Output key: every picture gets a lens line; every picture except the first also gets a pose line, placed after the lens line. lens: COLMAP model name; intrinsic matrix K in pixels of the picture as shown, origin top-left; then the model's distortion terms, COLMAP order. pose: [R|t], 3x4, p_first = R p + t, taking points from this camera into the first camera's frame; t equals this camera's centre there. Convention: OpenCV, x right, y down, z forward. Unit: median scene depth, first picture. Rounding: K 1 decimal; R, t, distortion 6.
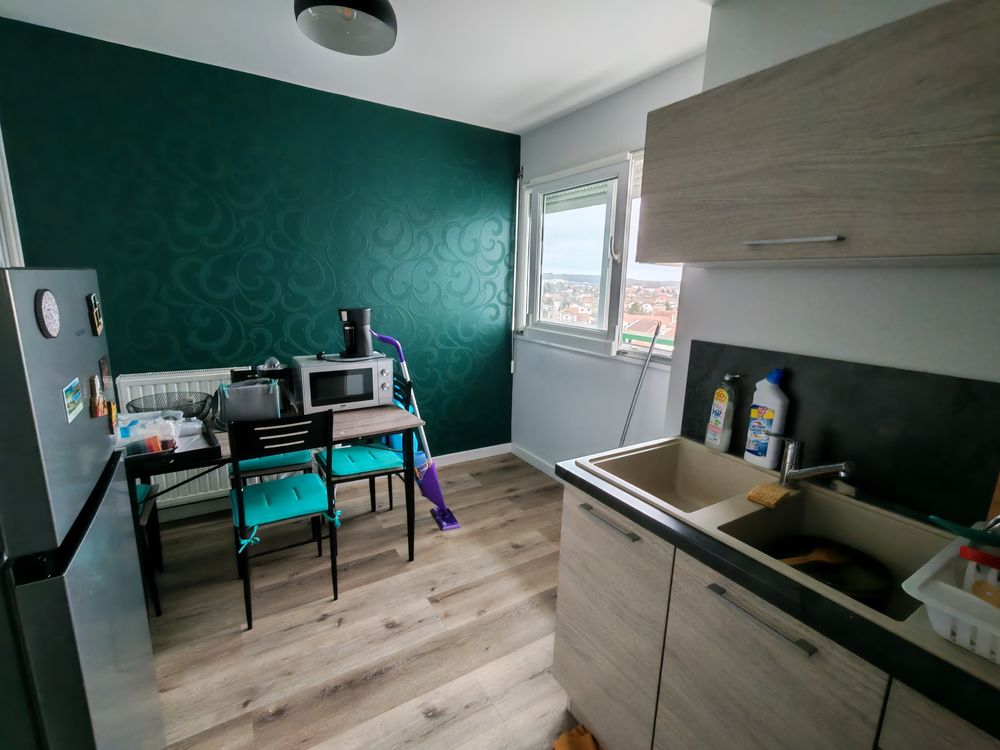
lens RADIAL K [[458.1, 0, 502.1], [0, 458.1, 375.0], [0, 0, 1]] dist [-0.000392, 0.000119]
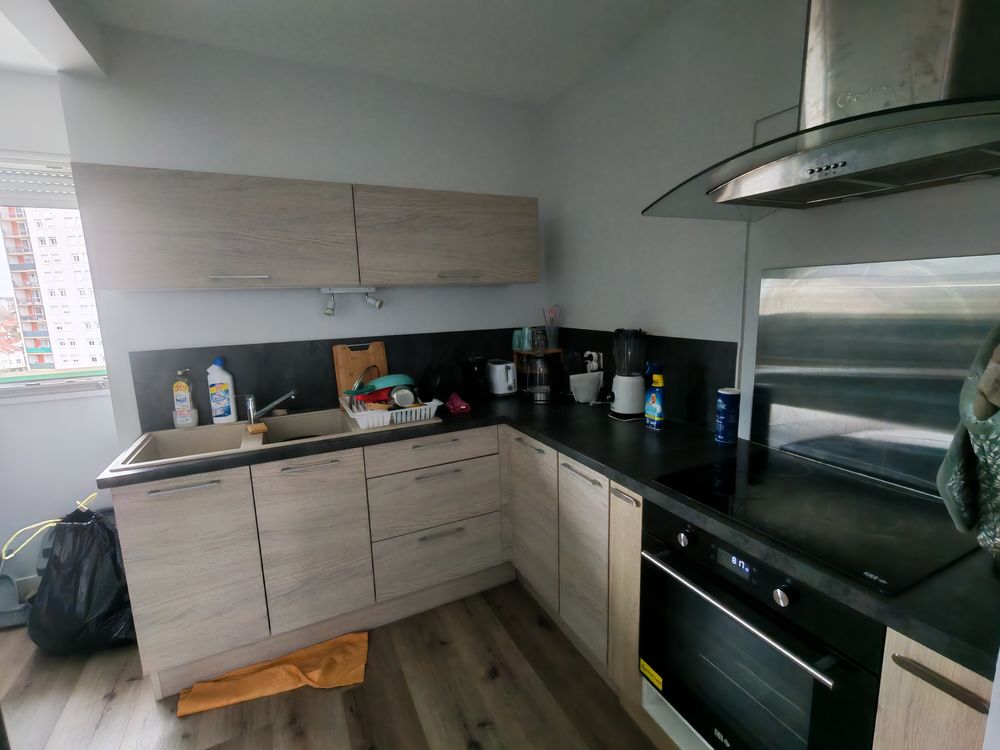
lens RADIAL K [[458.1, 0, 501.3], [0, 458.1, 373.8], [0, 0, 1]] dist [-0.000392, 0.000119]
pose [[0.112747, -0.199601, 0.973369, -0.755670], [0.233914, 0.957415, 0.169235, 0.001975], [-0.965698, 0.208604, 0.154635, -0.123648]]
